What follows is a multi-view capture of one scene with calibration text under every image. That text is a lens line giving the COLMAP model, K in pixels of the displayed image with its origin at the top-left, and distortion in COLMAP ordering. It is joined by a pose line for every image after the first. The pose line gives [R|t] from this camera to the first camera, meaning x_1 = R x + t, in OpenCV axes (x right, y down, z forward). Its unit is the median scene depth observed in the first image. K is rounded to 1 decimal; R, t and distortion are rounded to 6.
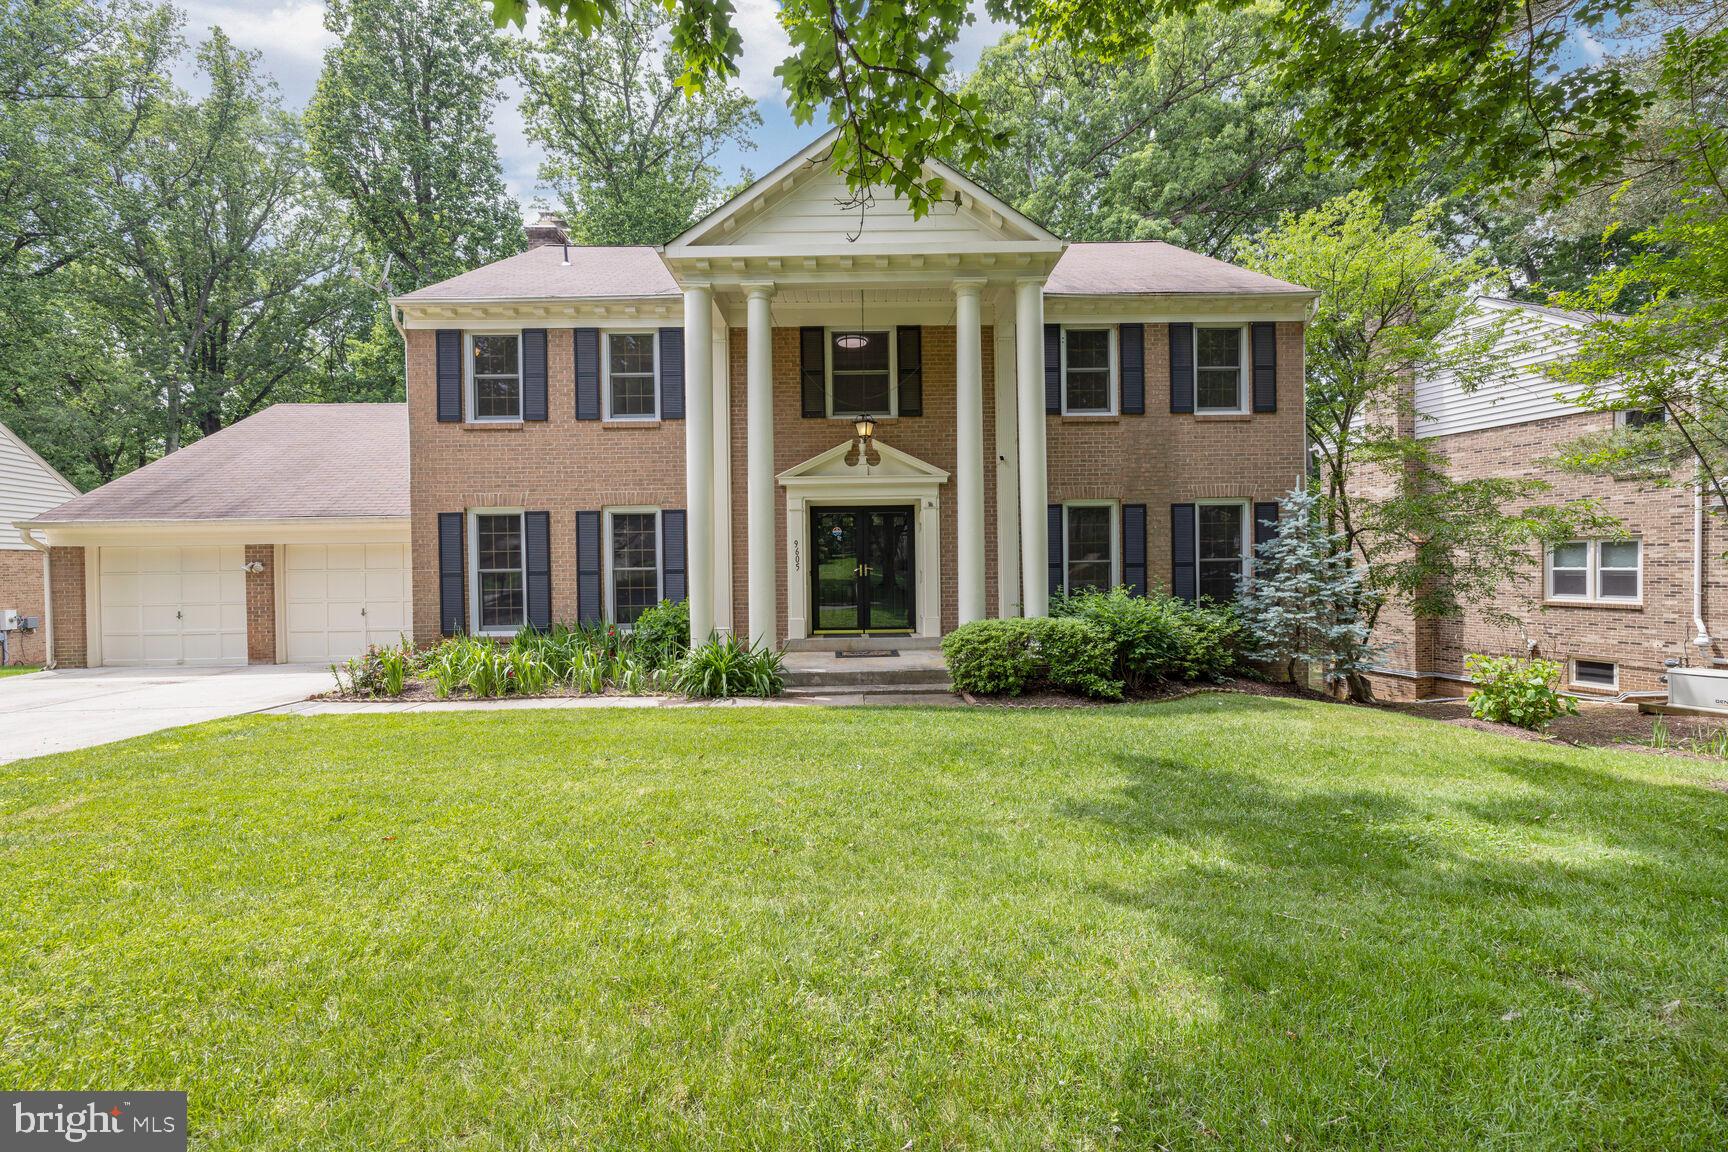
lens RADIAL K [[716.9, 0, 867.6], [0, 716.9, 574.3], [0, 0, 1]] dist [0.000591, 0.000079]
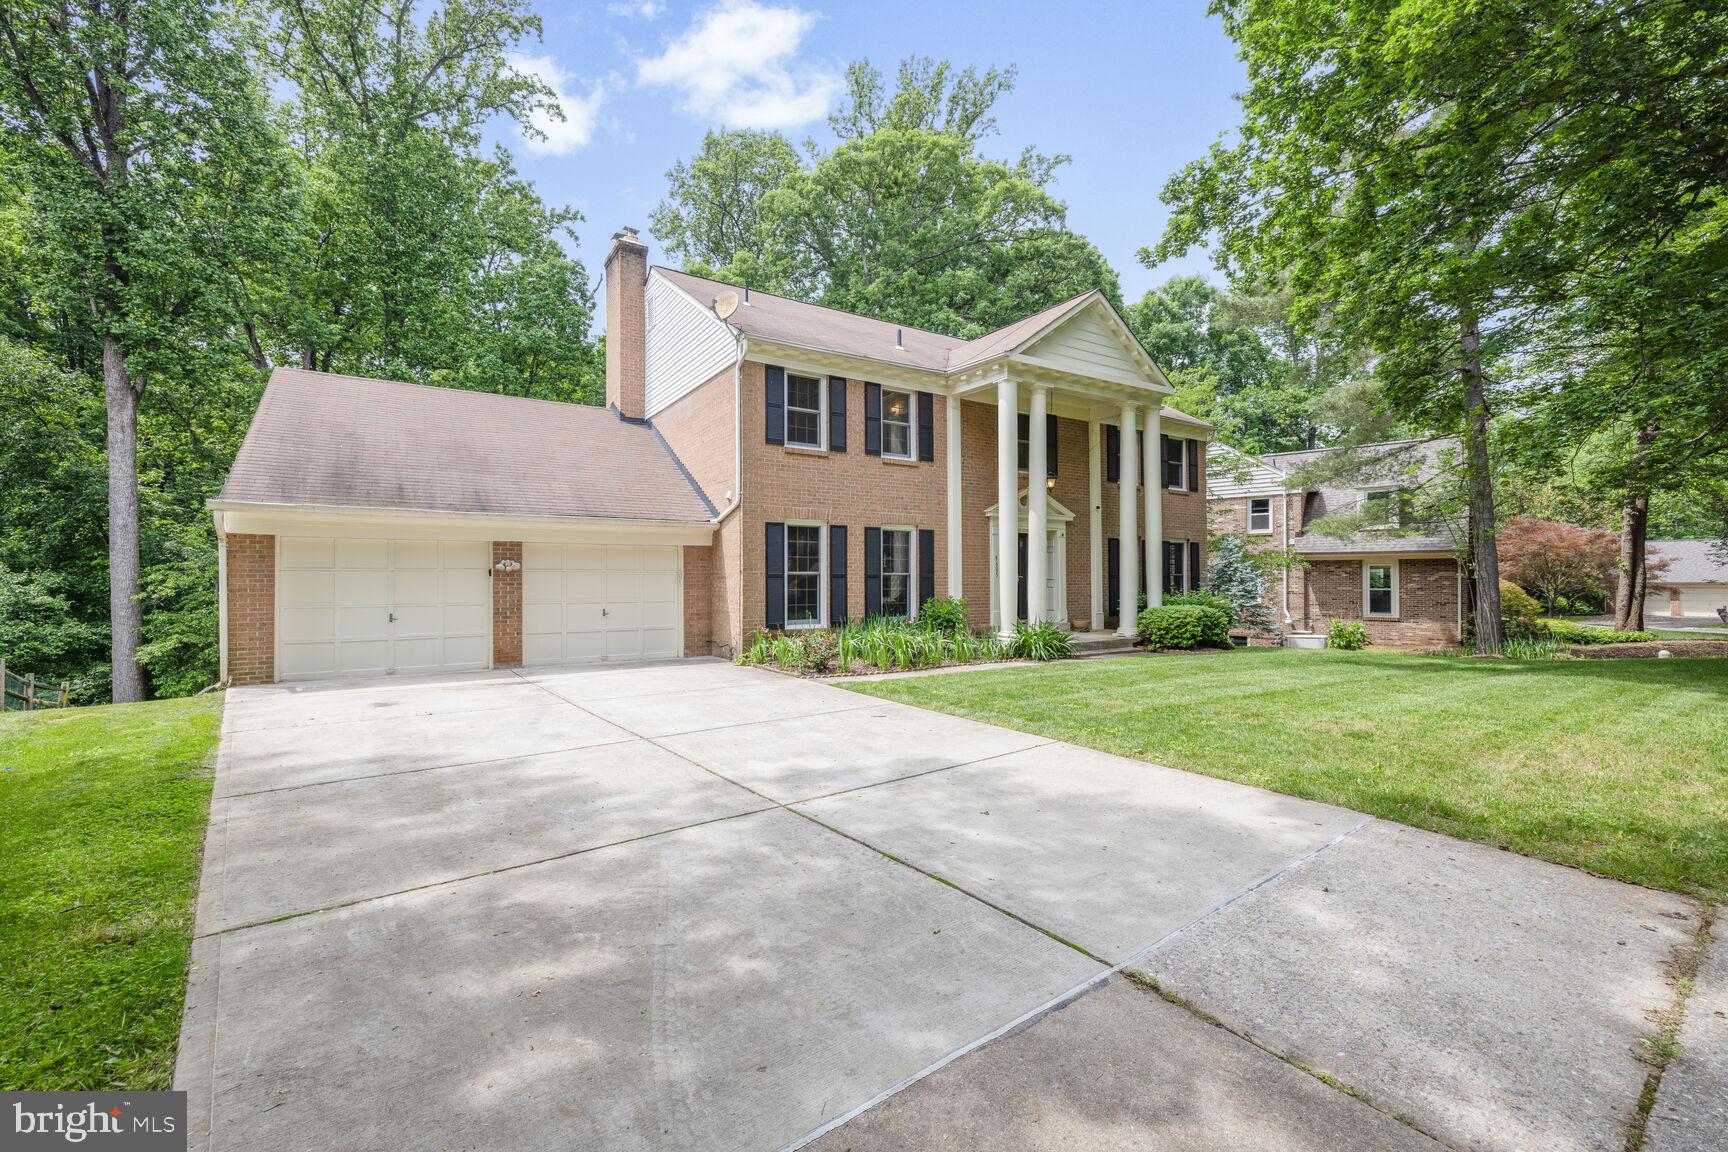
lens RADIAL K [[692.6, 0, 864.0], [0, 692.6, 576.0], [0, 0, 1]] dist [-0.001072, -0.000055]
pose [[0.853737, 0.014470, 0.520503, -1.025533], [-0.006651, 0.999835, -0.016886, 0.018524], [-0.520662, 0.010954, 0.853693, -0.032219]]
